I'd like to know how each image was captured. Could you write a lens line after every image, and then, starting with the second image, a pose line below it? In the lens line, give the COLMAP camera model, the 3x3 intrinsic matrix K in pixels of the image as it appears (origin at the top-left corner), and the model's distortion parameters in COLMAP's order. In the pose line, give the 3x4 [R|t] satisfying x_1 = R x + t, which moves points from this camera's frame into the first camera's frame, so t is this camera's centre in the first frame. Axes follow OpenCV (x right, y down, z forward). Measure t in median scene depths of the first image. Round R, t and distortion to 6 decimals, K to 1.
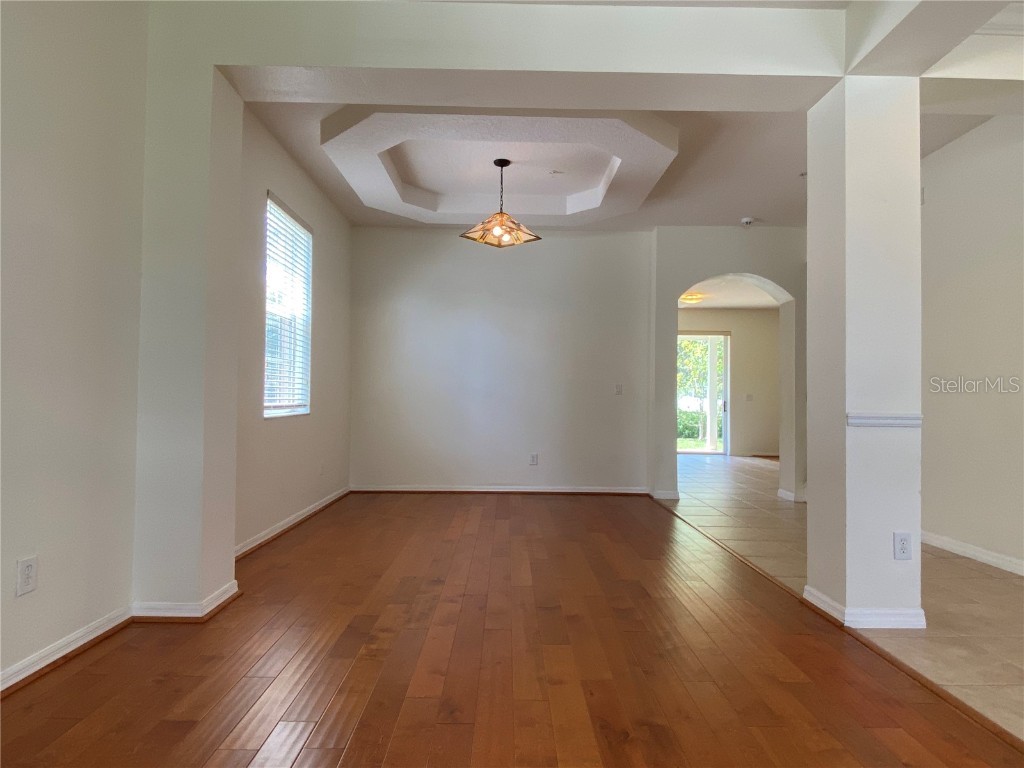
lens RADIAL K [[601.7, 0, 518.9], [0, 601.7, 387.7], [0, 0, 1]] dist [0.044927, -0.041589]
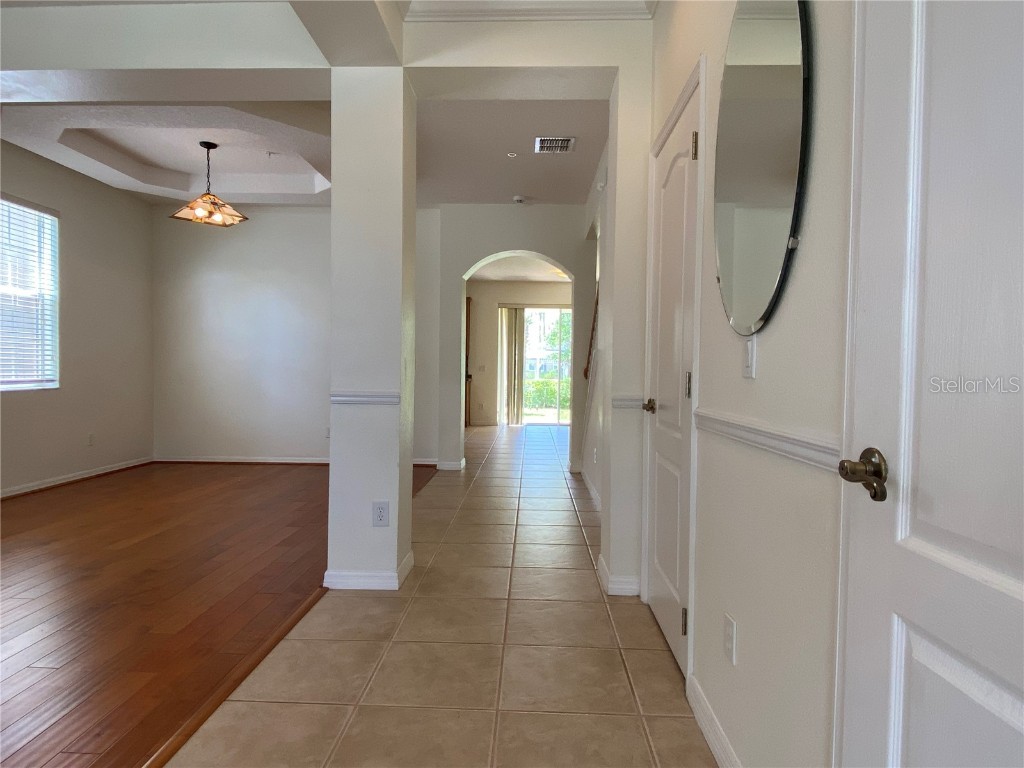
lens RADIAL K [[601.7, 0, 510.8], [0, 601.7, 386.0], [0, 0, 1]] dist [0.044927, -0.041589]
pose [[0.998890, 0.000533, -0.047103, 0.532614], [0.001652, 0.998924, 0.046346, -0.009437], [0.047077, -0.046373, 0.997814, -0.027698]]
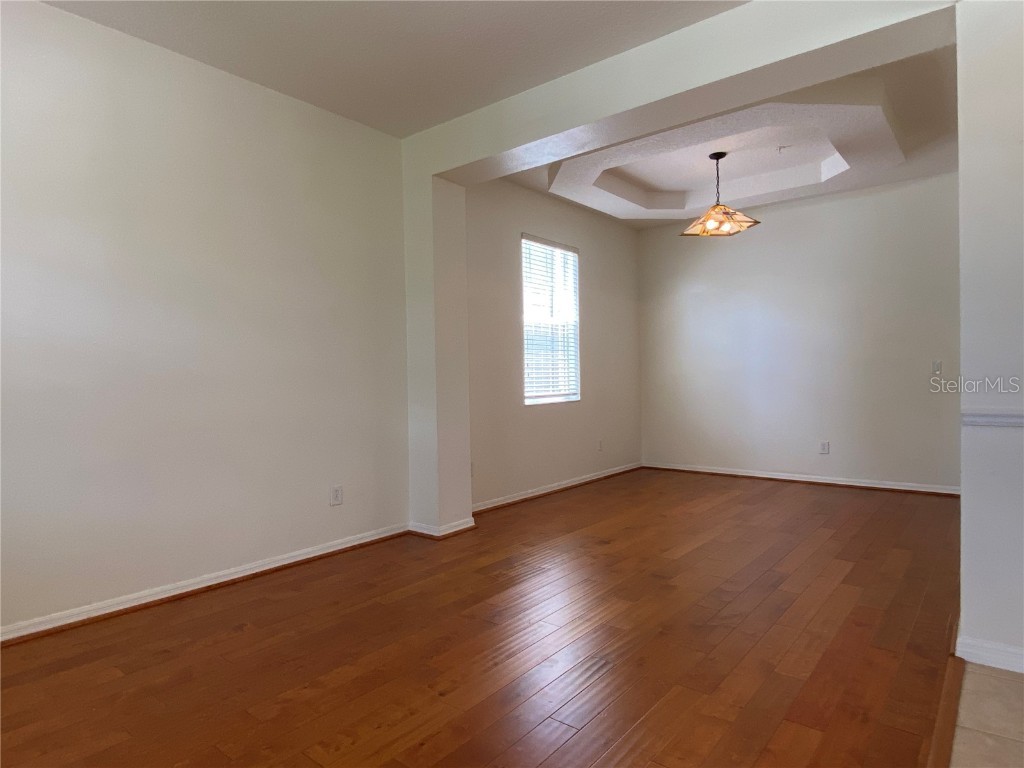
lens RADIAL K [[601.7, 0, 506.7], [0, 601.7, 387.9], [0, 0, 1]] dist [0.044927, -0.041589]
pose [[0.762822, -0.014554, -0.646445, 0.355541], [0.040096, 0.998887, 0.024825, -0.019958], [0.645365, -0.044857, 0.762556, -0.028078]]
